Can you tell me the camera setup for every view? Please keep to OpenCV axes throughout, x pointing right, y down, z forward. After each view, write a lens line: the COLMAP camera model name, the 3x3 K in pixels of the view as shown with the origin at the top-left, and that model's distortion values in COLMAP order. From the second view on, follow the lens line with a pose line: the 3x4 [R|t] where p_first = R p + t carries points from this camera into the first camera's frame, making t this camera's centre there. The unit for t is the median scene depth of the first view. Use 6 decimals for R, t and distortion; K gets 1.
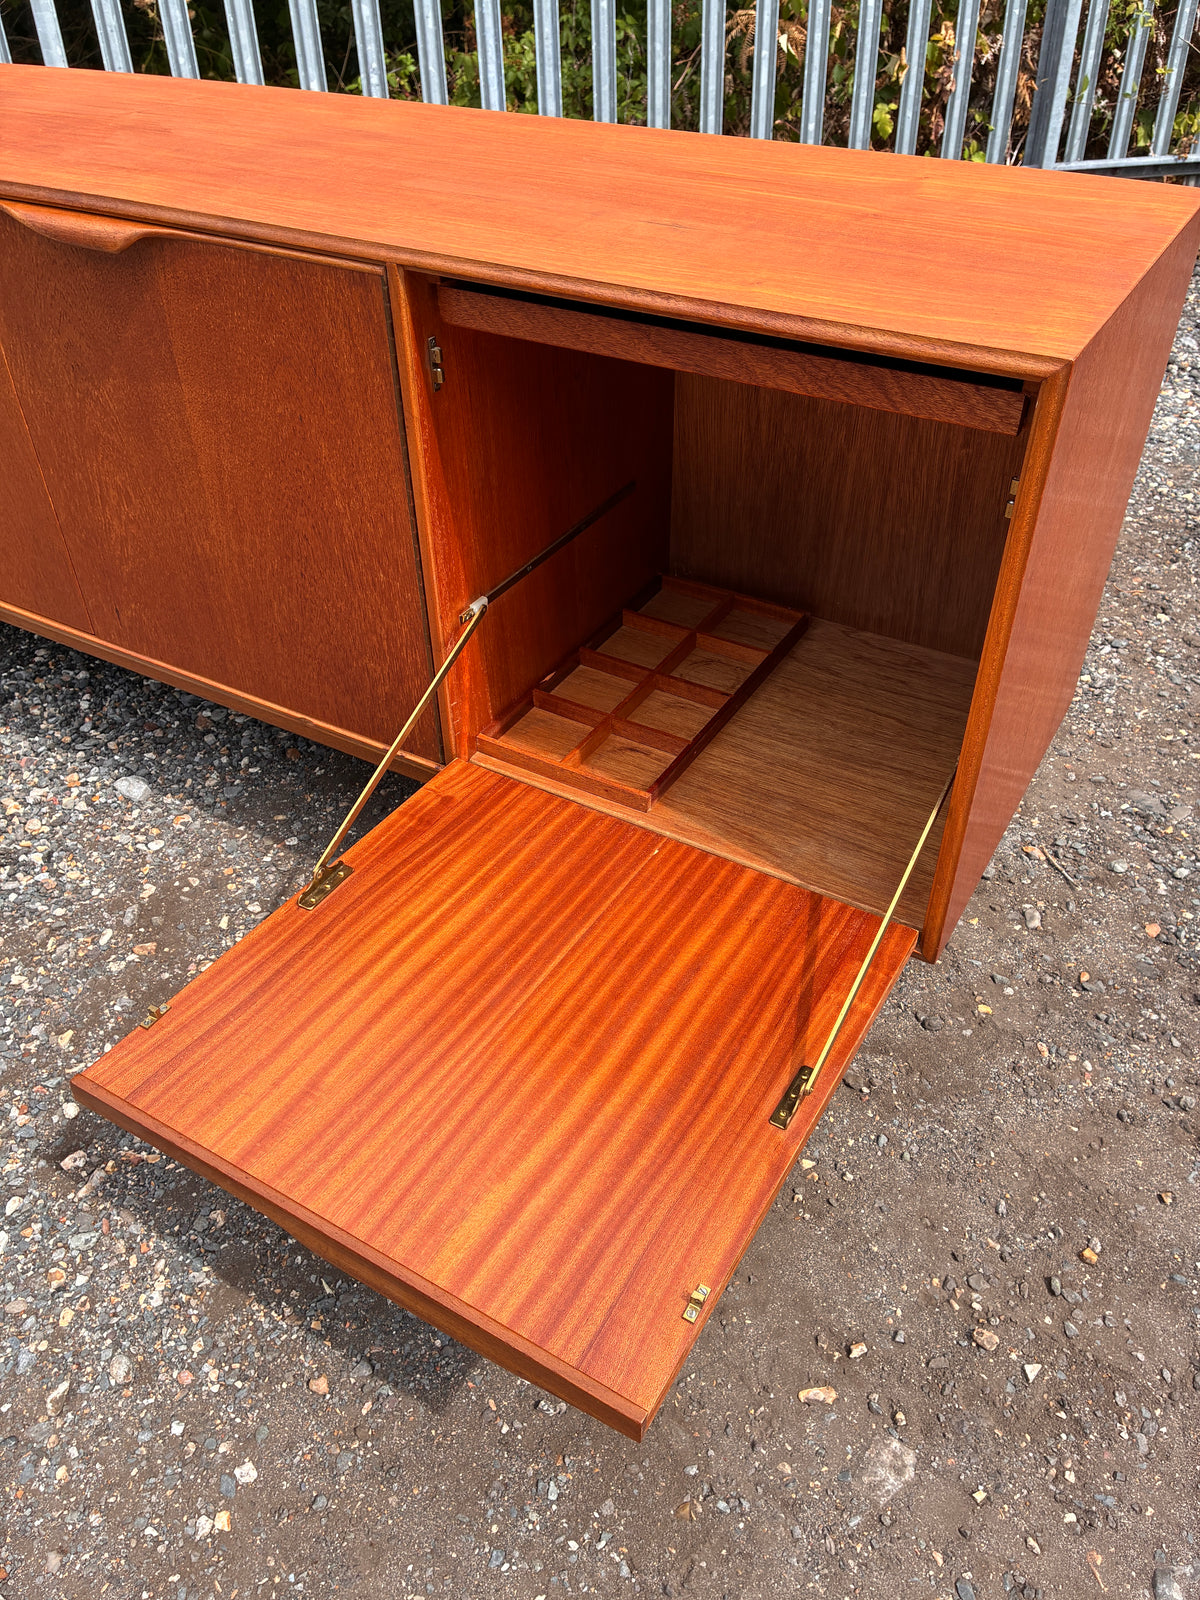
lens RADIAL K [[1225.5, 0, 593.8], [0, 1225.5, 798.7], [0, 0, 1]] dist [0.046822, -0.061208]
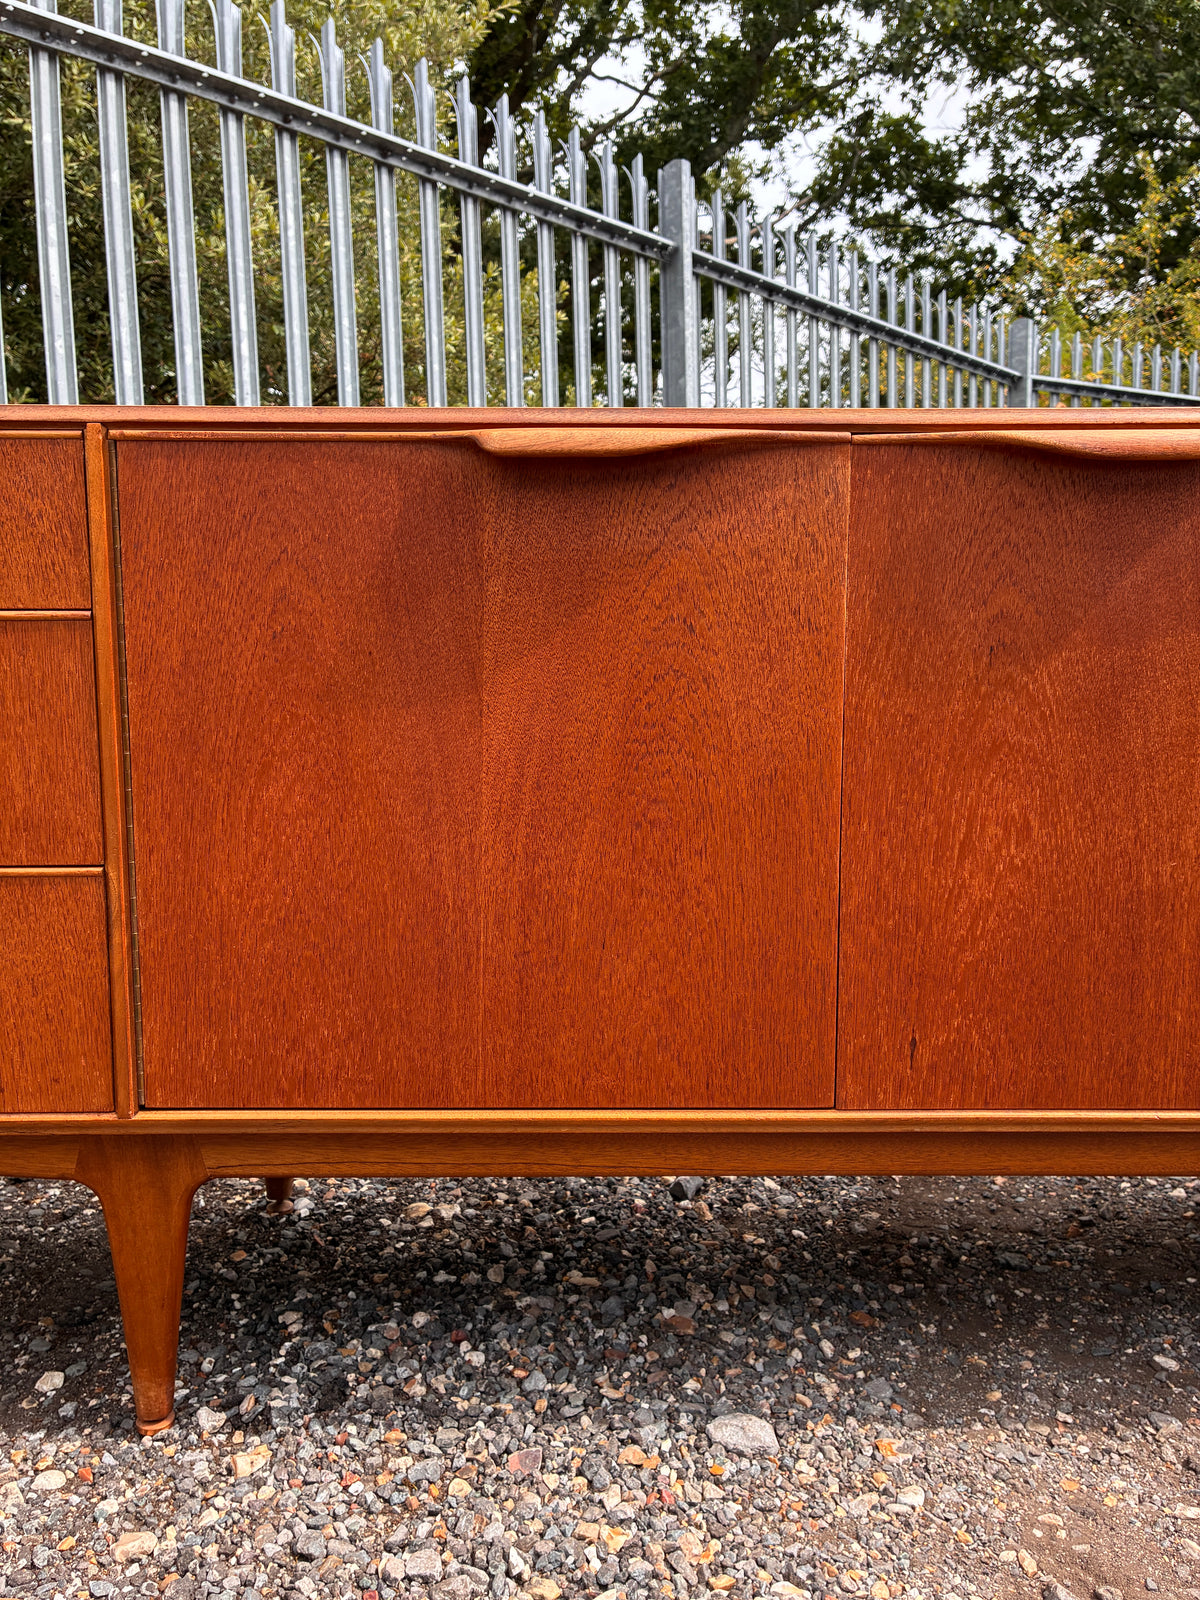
lens RADIAL K [[1225.5, 0, 597.3], [0, 1225.5, 787.9], [0, 0, 1]] dist [0.046822, -0.061208]
pose [[0.854501, -0.043952, 0.517588, -0.947201], [0.316103, 0.834681, -0.450984, -0.029242], [-0.412199, 0.548977, 0.727129, 0.589832]]
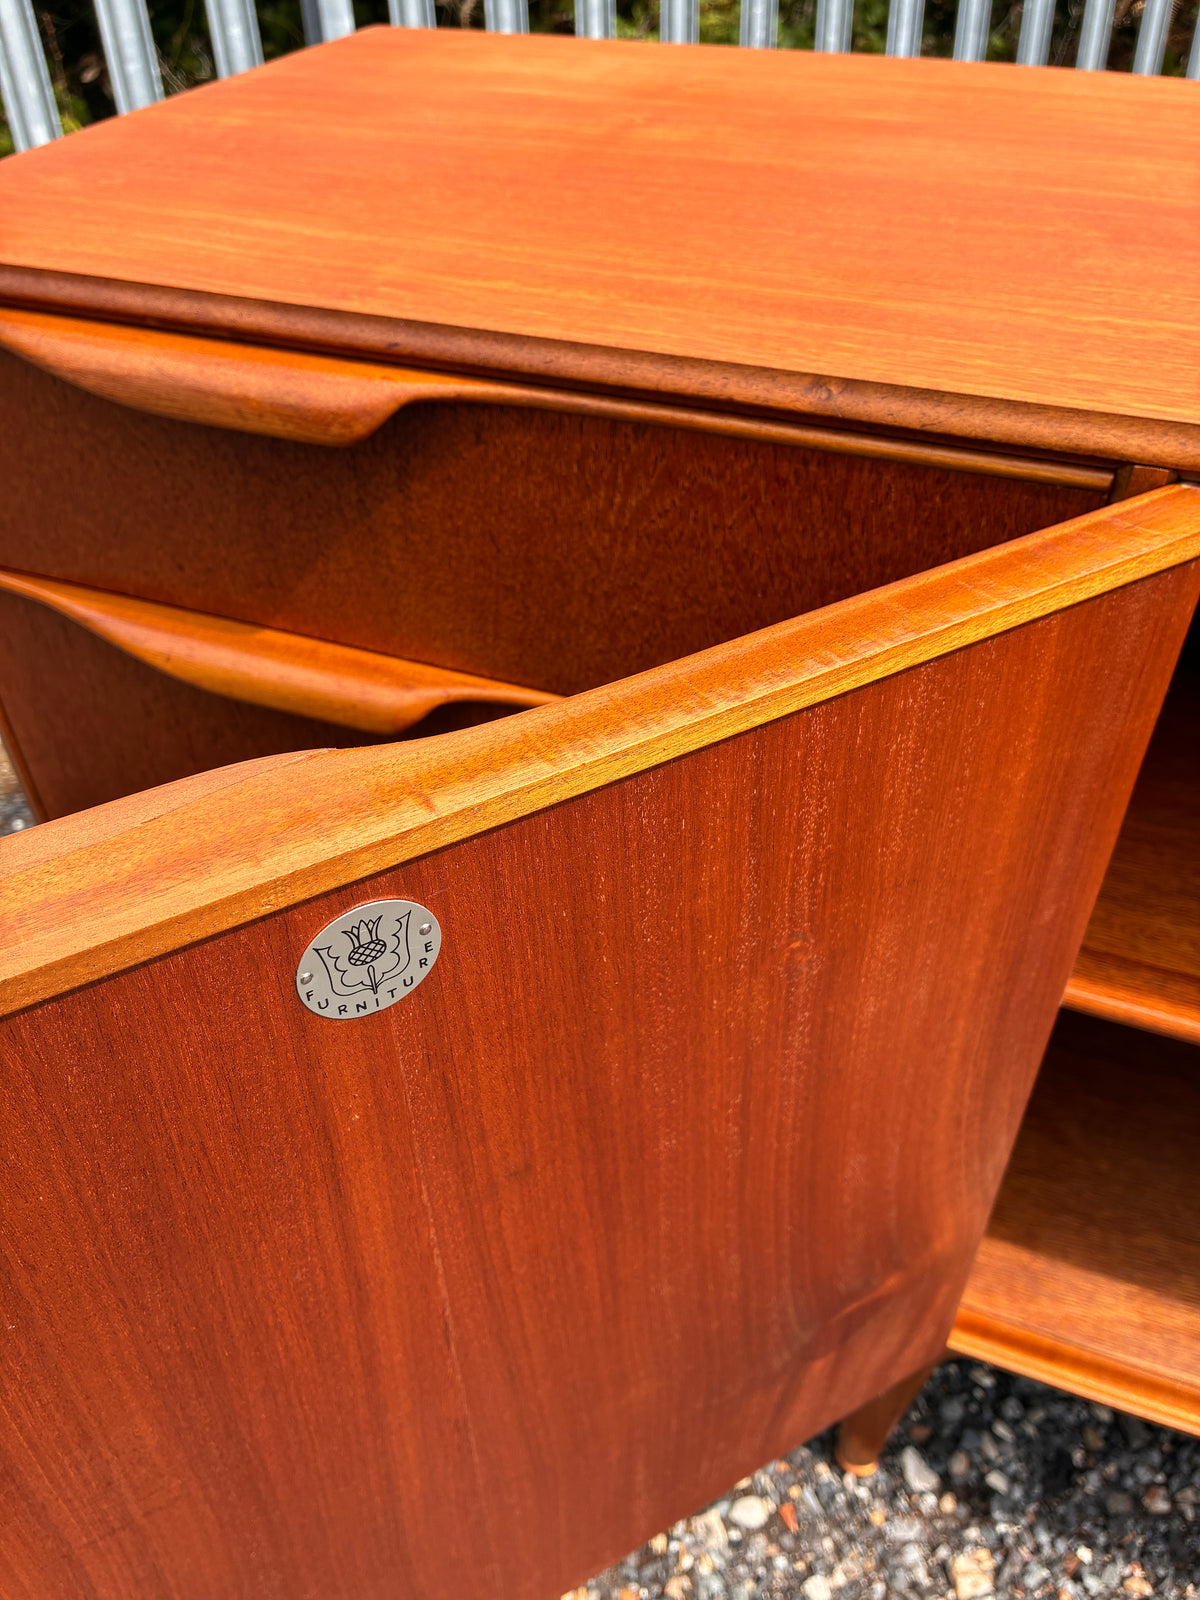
lens RADIAL K [[1225.5, 0, 622.9], [0, 1225.5, 798.5], [0, 0, 1]] dist [0.046822, -0.061208]
pose [[0.986308, -0.097979, 0.132648, -0.984179], [0.094868, 0.995050, 0.029592, -0.526286], [-0.134891, -0.016603, 0.990721, 0.823988]]
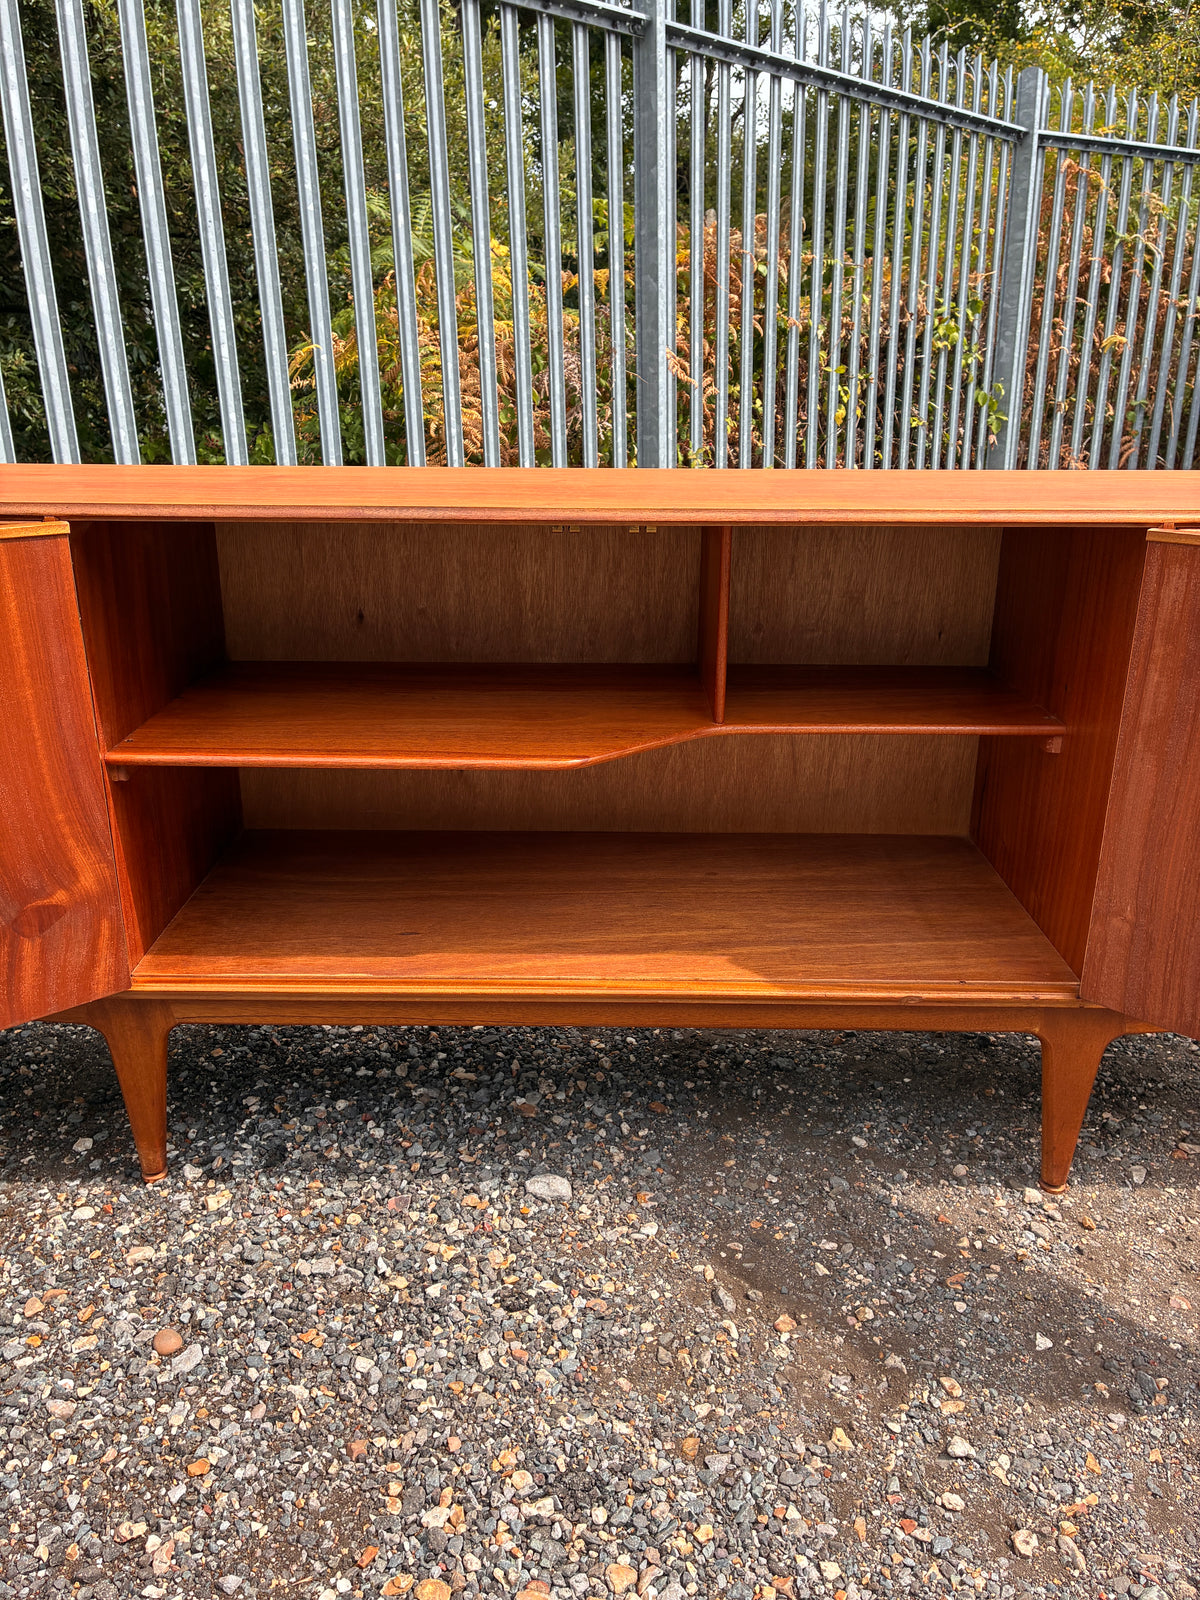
lens RADIAL K [[1225.5, 0, 594.5], [0, 1225.5, 795.4], [0, 0, 1]] dist [0.046822, -0.061208]
pose [[0.864392, -0.147887, 0.480579, -0.946295], [0.302815, 0.916116, -0.262743, -0.031818], [-0.401409, 0.372640, 0.836666, 0.233398]]
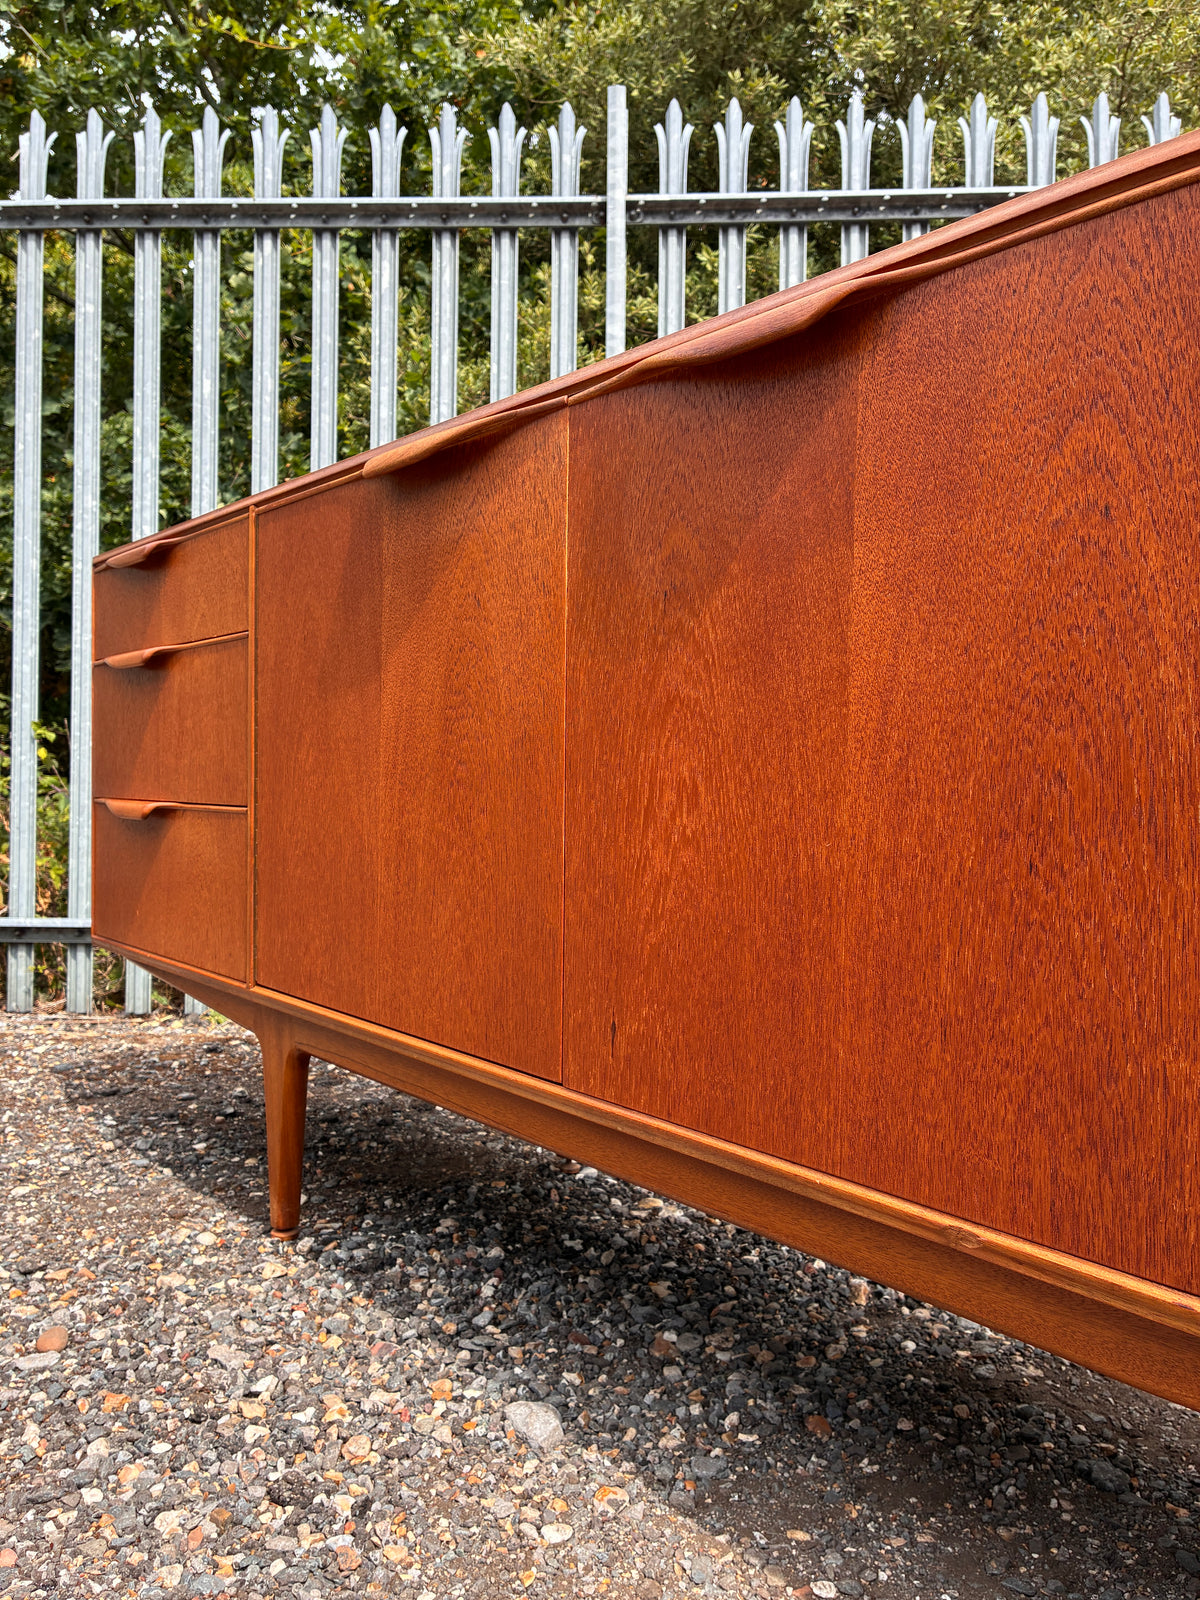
lens RADIAL K [[1225.5, 0, 600.1], [0, 1225.5, 793.8], [0, 0, 1]] dist [0.046822, -0.061208]
pose [[0.943749, 0.032000, -0.329110, -0.226585], [-0.227319, 0.785595, -0.575470, 0.109516], [0.240132, 0.617912, 0.748679, 0.546428]]
